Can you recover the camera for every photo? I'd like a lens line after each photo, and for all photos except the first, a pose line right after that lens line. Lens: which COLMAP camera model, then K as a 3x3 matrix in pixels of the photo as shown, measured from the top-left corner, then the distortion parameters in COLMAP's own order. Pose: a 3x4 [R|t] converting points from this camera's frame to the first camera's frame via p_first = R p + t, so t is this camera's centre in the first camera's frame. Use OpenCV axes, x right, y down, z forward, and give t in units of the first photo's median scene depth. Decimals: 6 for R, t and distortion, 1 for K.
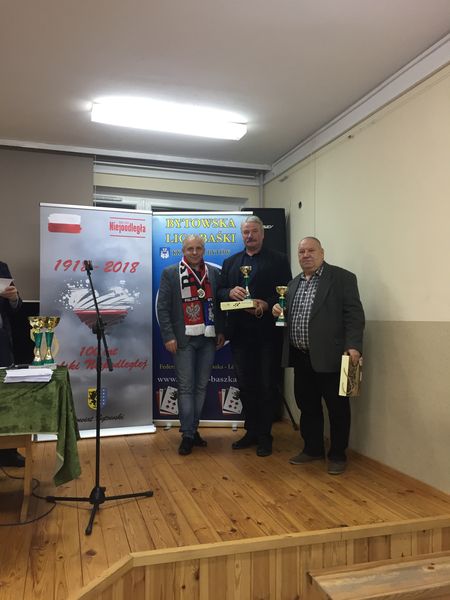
lens RADIAL K [[515.8, 0, 226.3], [0, 515.8, 298.4], [0, 0, 1]] dist [0.090890, -0.125133]
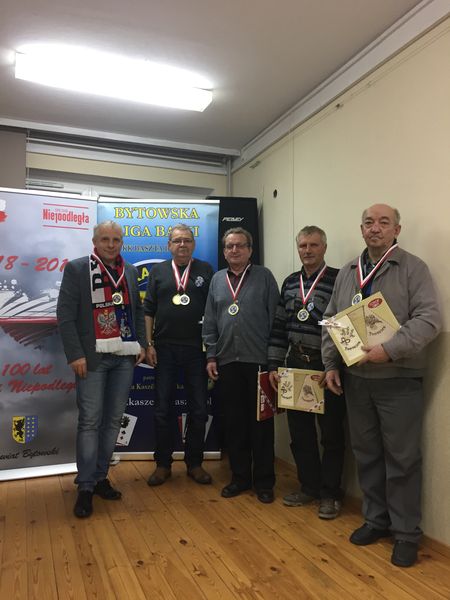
lens RADIAL K [[515.8, 0, 225.3], [0, 515.8, 297.9], [0, 0, 1]] dist [0.090890, -0.125133]
pose [[0.997797, 0.002033, 0.066305, 0.006301], [-0.000869, 0.999845, -0.017584, 0.006173], [-0.066330, 0.017488, 0.997644, 0.201272]]
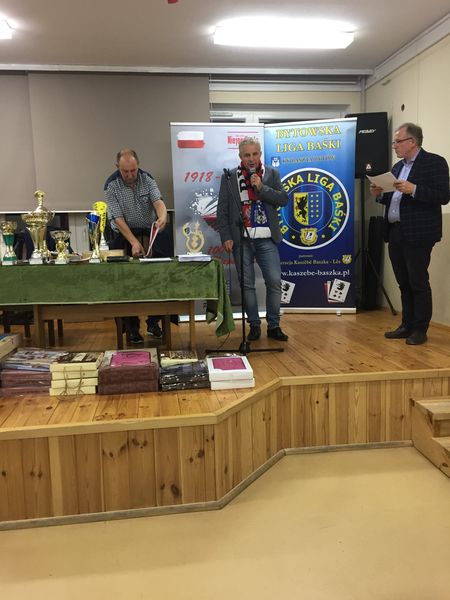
lens RADIAL K [[515.8, 0, 225.7], [0, 515.8, 299.0], [0, 0, 1]] dist [0.090890, -0.125133]
pose [[0.986907, -0.009720, -0.160995, -0.057101], [0.035178, 0.987122, 0.156050, 0.032575], [0.157405, -0.159671, 0.974540, -0.199857]]
